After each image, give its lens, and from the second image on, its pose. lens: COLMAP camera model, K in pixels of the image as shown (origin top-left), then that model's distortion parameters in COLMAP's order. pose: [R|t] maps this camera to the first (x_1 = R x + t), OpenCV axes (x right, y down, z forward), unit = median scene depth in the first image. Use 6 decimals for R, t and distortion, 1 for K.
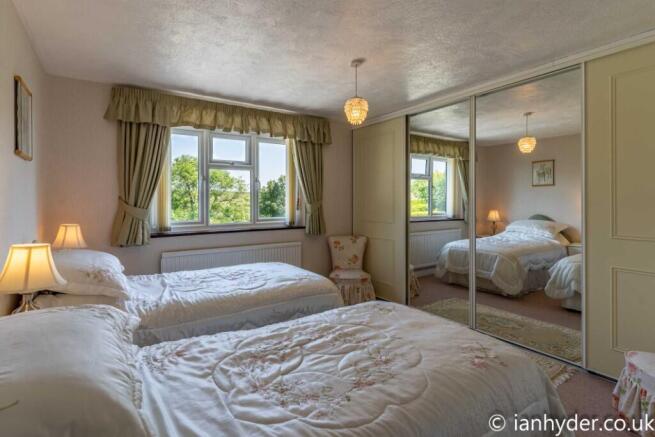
lens RADIAL K [[335.4, 0, 319.9], [0, 335.4, 197.6], [0, 0, 1]] dist [0.001739, 0.000433]
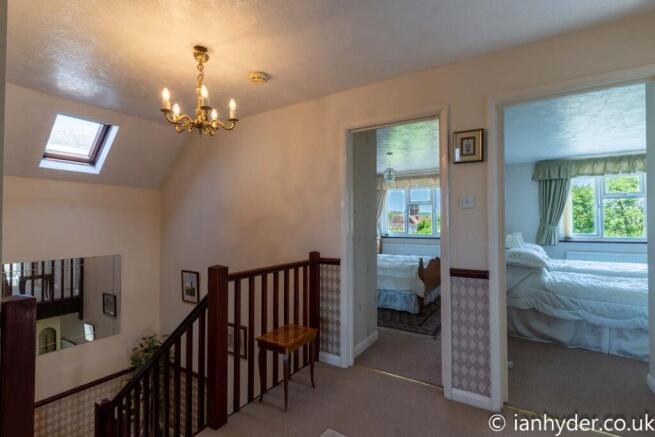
lens RADIAL K [[313.1, 0, 324.4], [0, 313.1, 218.6], [0, 0, 1]] dist [-0.000926, 0.001301]
pose [[0.418714, -0.018841, -0.907923, 0.433149], [0.016384, 0.999779, -0.013191, -0.004293], [0.907970, -0.009352, 0.418930, -0.741645]]
